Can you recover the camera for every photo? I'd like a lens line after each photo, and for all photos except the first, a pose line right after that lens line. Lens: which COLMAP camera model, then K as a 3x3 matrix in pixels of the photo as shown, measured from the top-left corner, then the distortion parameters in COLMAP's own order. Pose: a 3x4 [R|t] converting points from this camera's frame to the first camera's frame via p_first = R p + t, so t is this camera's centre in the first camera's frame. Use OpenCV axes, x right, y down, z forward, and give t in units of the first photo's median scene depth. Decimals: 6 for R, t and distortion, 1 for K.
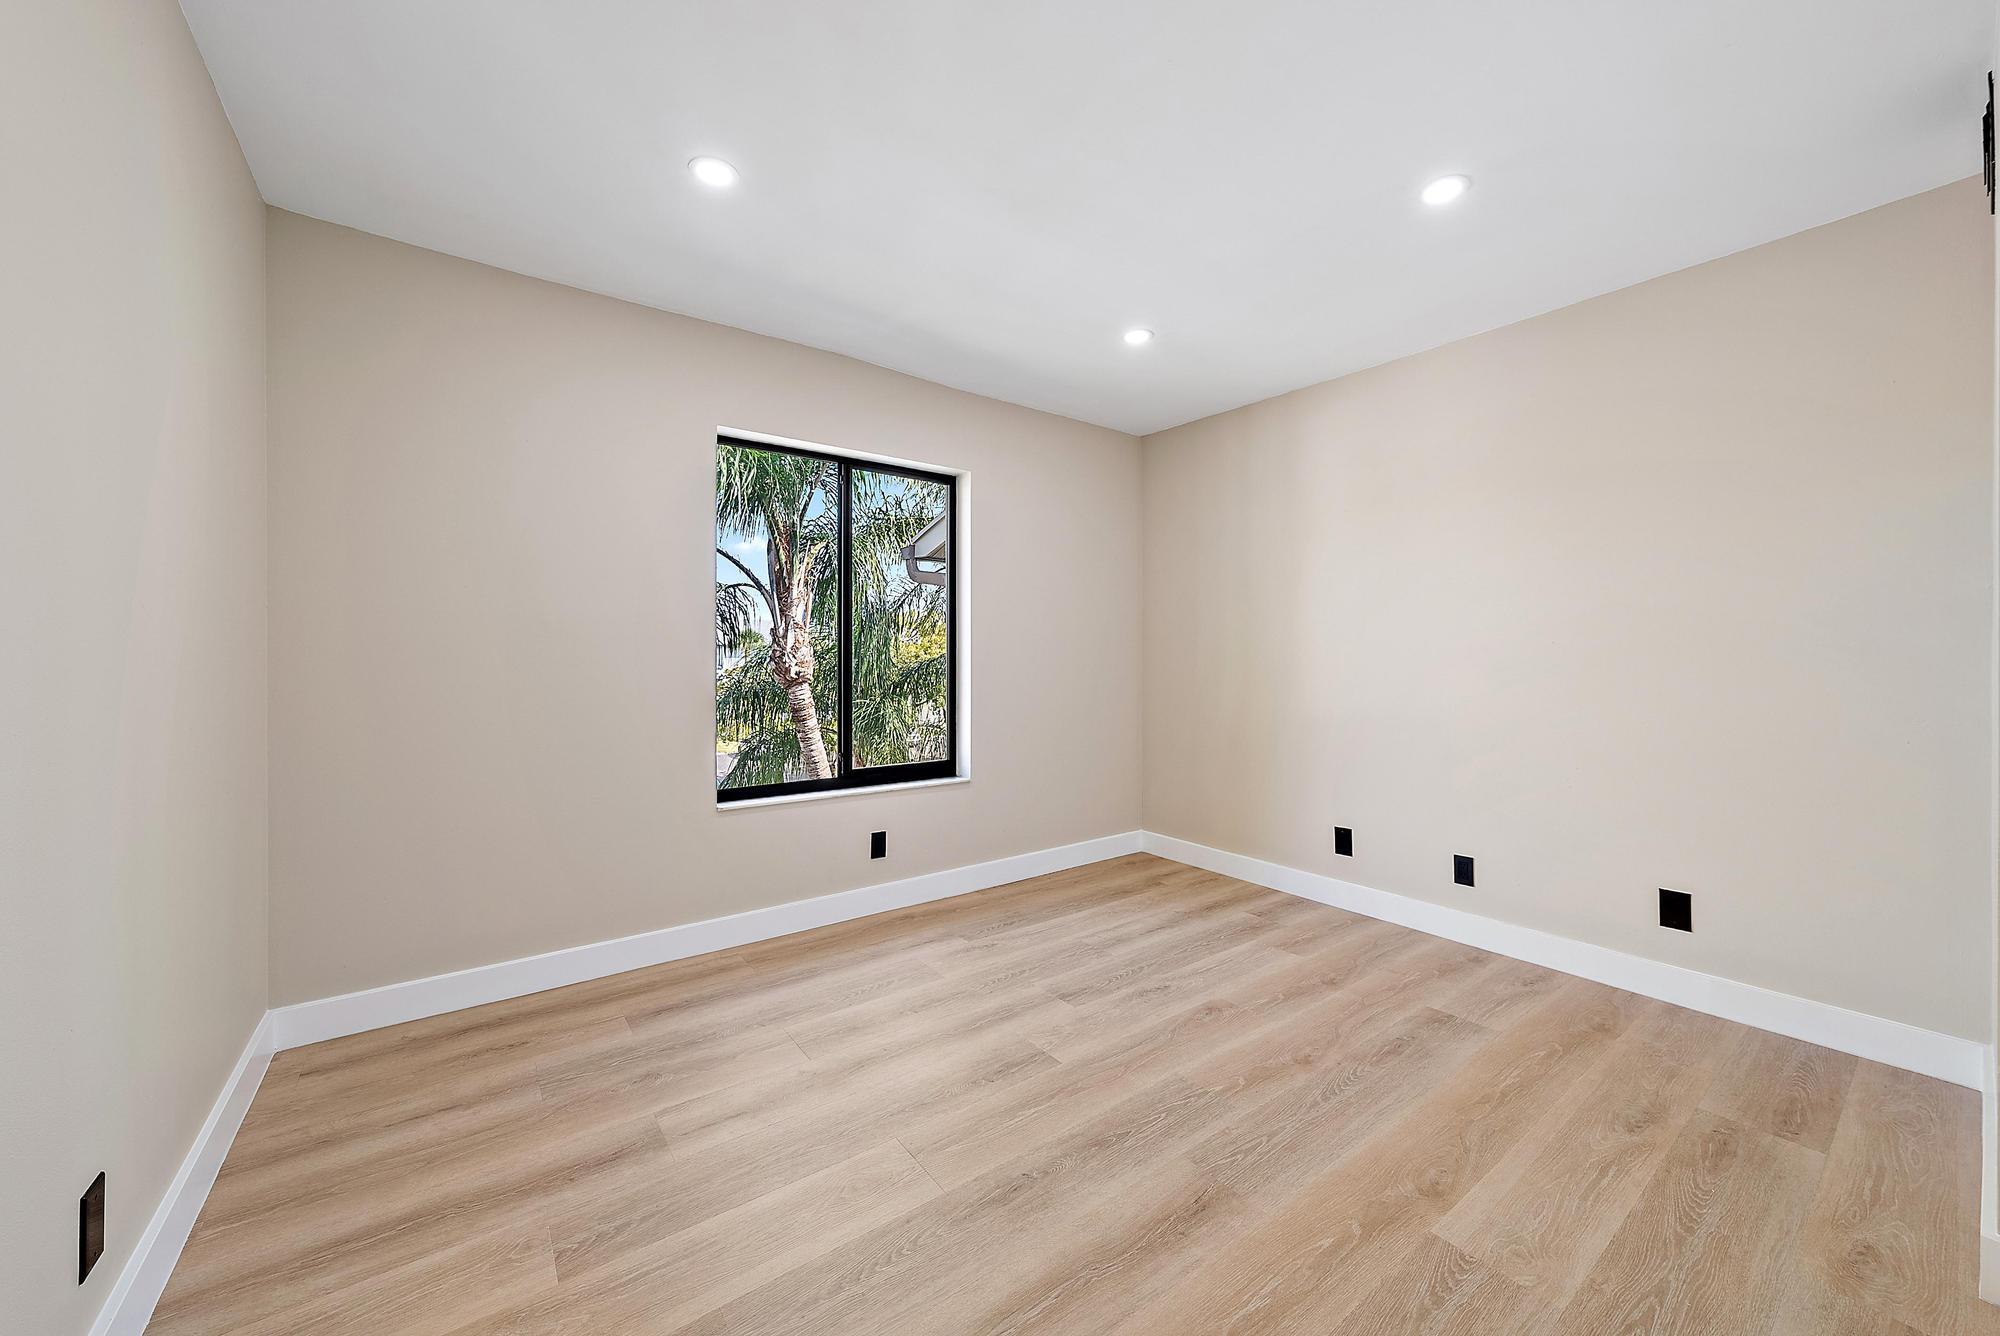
lens RADIAL K [[729.0, 0, 998.0], [0, 729.0, 661.6], [0, 0, 1]] dist [0.000150, -0.000002]
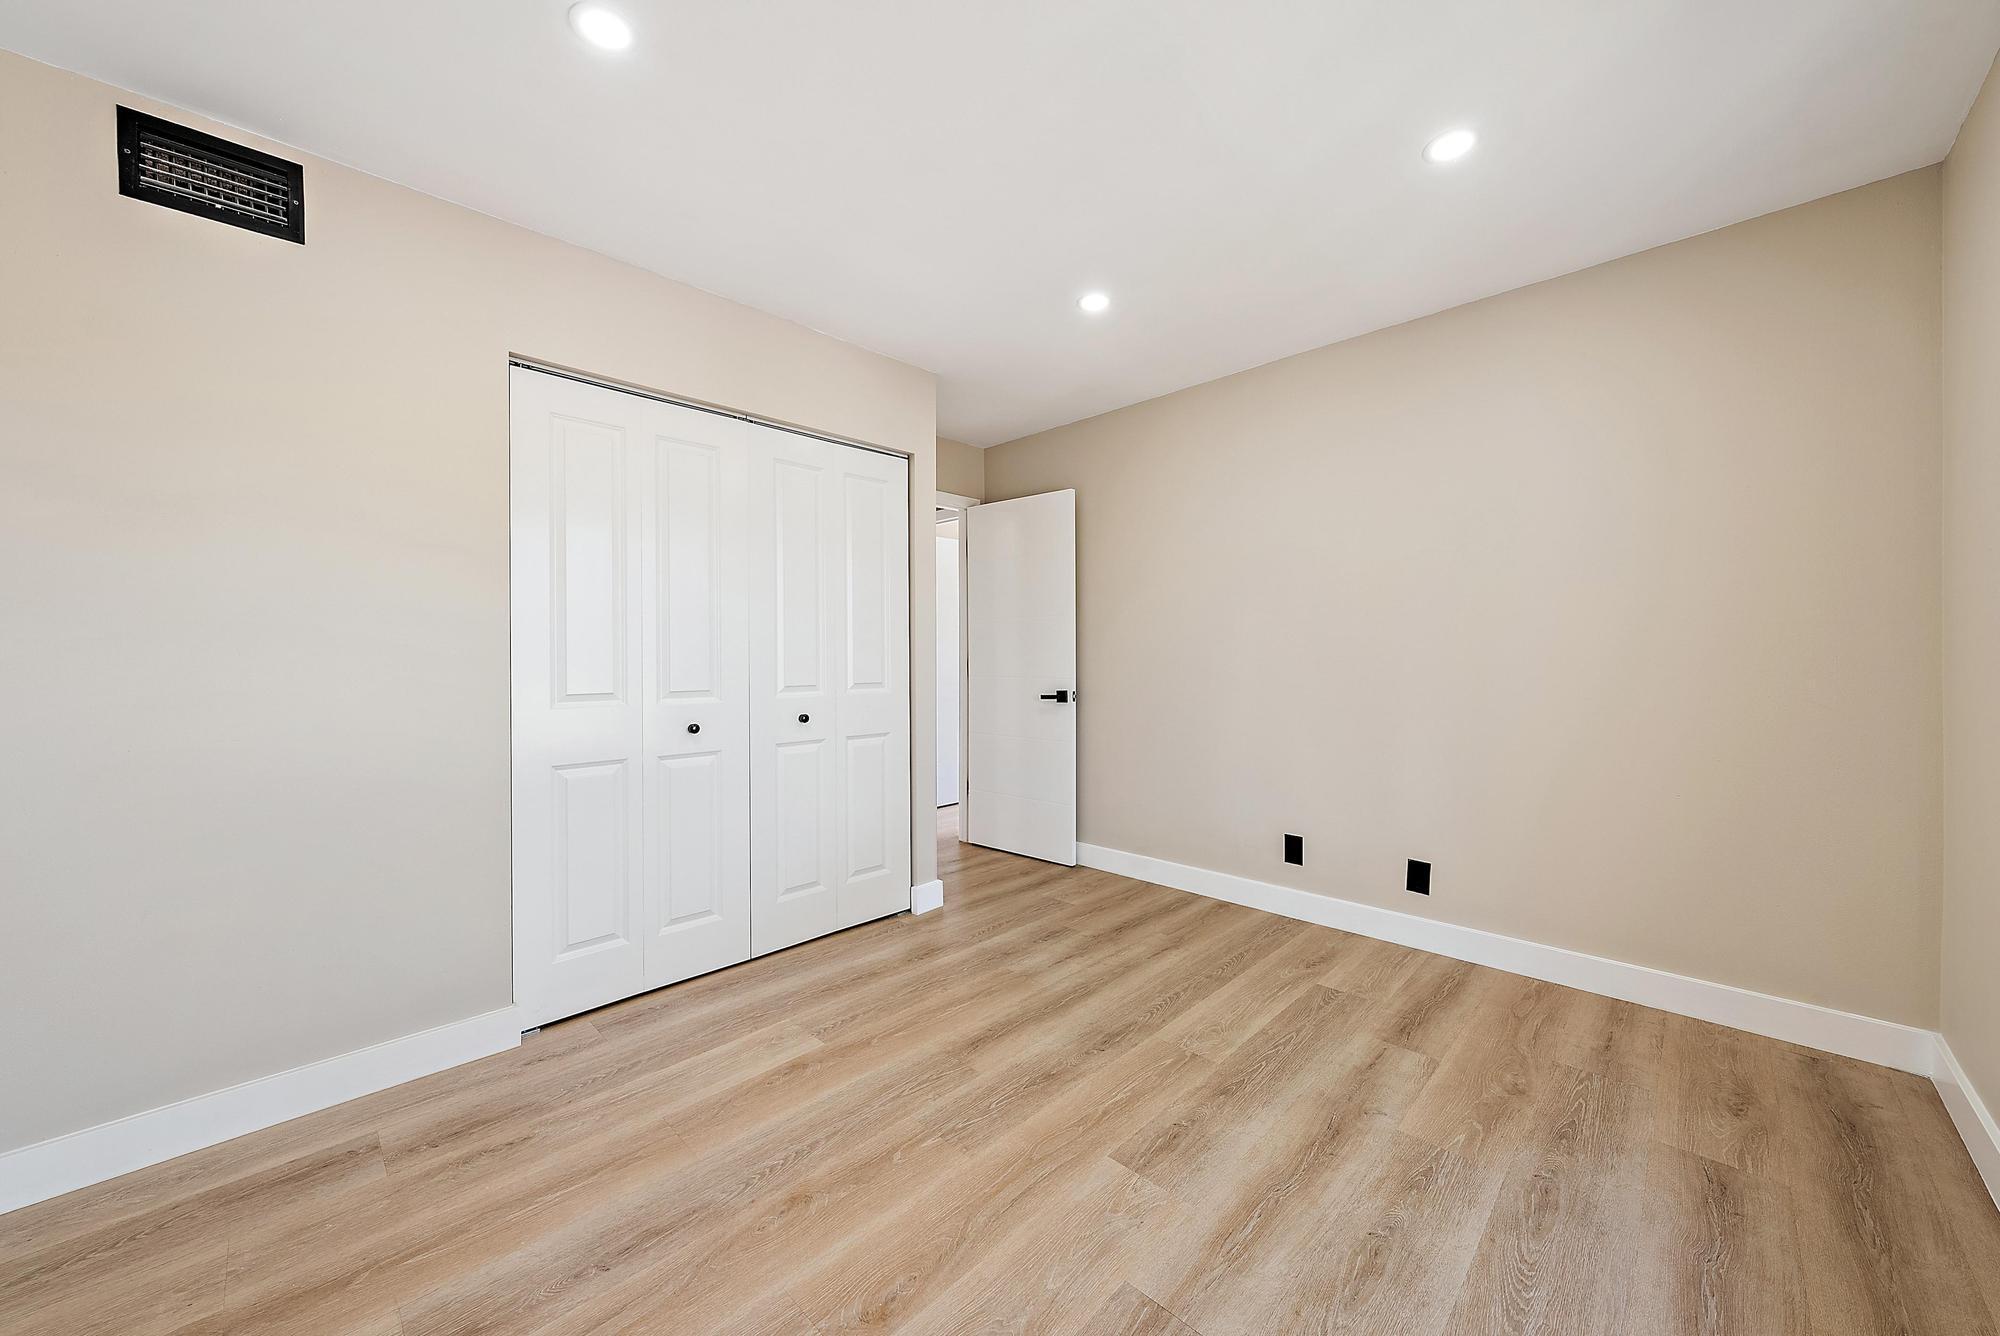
lens RADIAL K [[729.0, 0, 1001.3], [0, 729.0, 662.8], [0, 0, 1]] dist [0.000150, -0.000002]
pose [[-0.987315, 0.004970, -0.158698, 0.365972], [0.003230, 0.999932, 0.011220, -0.009831], [0.158743, 0.010565, -0.987263, 1.959686]]
